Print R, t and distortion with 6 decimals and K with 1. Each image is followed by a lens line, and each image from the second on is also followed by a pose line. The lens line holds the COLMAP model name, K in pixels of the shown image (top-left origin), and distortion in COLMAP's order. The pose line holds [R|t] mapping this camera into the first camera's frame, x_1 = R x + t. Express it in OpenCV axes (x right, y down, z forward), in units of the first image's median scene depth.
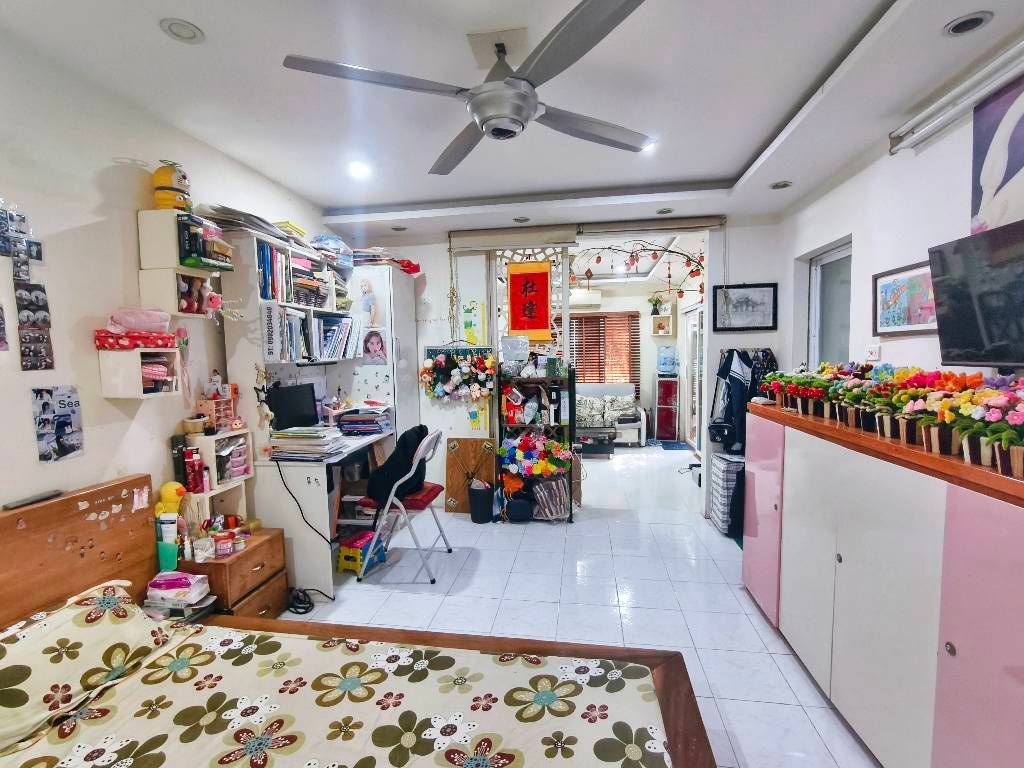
lens RADIAL K [[475.9, 0, 511.4], [0, 475.9, 386.6], [0, 0, 1]] dist [-0.001071, -0.002145]
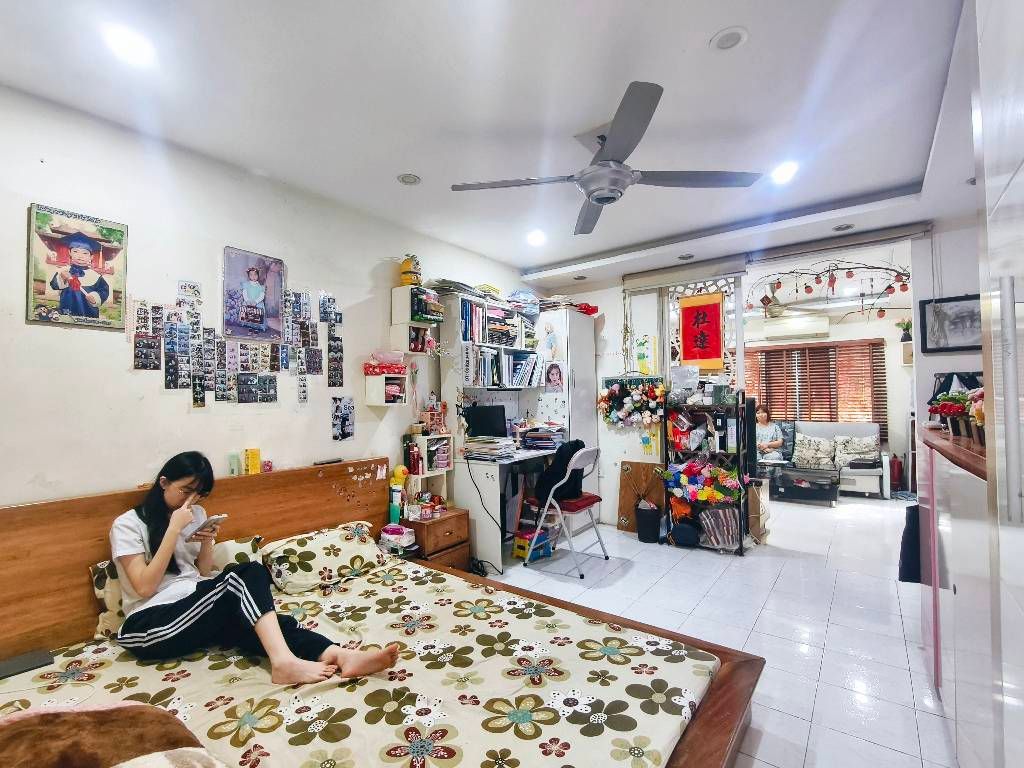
lens RADIAL K [[475.9, 0, 511.4], [0, 475.9, 386.6], [0, 0, 1]] dist [-0.001071, -0.002145]
pose [[0.880187, -0.007566, -0.474567, 0.290308], [-0.034573, 0.996195, -0.080006, 0.062390], [0.473366, 0.086827, 0.876576, -0.157963]]
